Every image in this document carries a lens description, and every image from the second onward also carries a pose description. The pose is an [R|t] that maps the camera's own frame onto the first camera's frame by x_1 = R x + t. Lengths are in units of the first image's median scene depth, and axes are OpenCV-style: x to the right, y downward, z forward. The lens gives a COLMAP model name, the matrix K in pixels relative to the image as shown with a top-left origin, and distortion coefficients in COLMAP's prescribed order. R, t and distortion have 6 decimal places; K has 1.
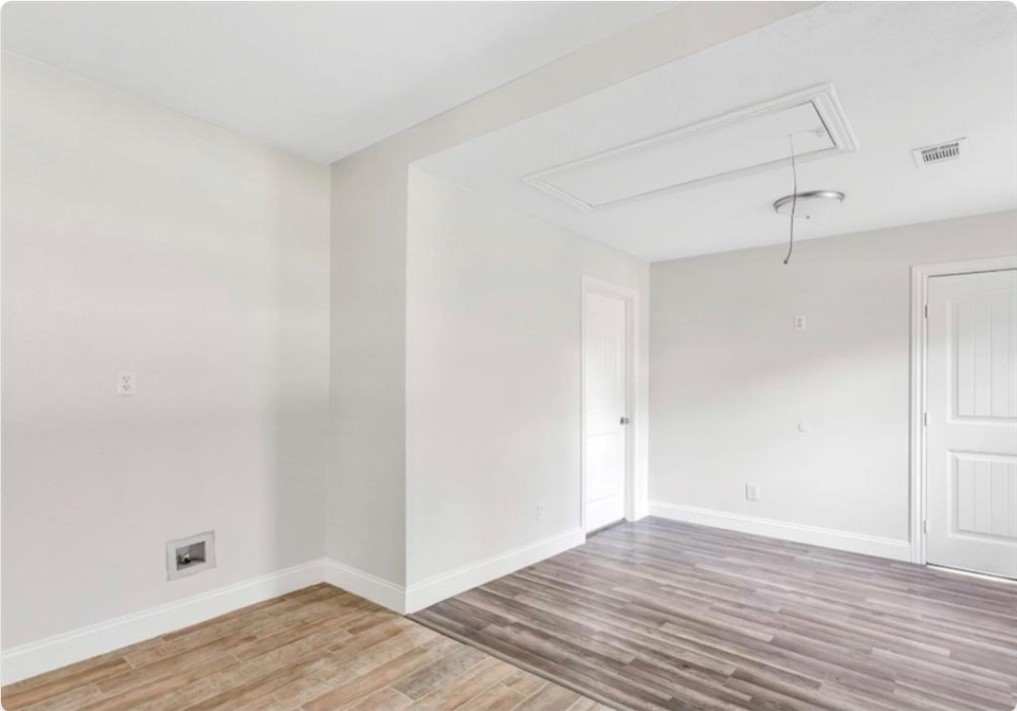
lens RADIAL K [[527.8, 0, 507.7], [0, 527.8, 360.7], [0, 0, 1]] dist [-0.015995, -0.000727]
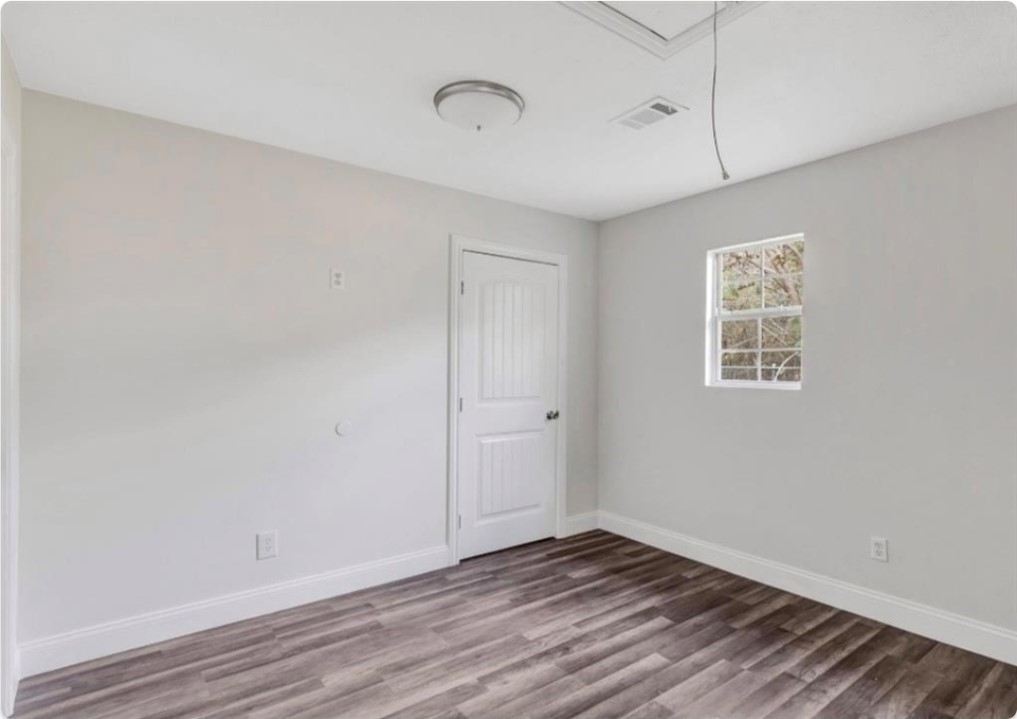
lens RADIAL K [[535.8, 0, 508.4], [0, 535.8, 359.0], [0, 0, 1]] dist [0.004446, 0.000233]
pose [[0.217039, 0.005492, 0.976148, -0.103190], [-0.037867, 0.999279, 0.002797, 0.027195], [-0.975428, -0.037571, 0.217090, 0.744264]]
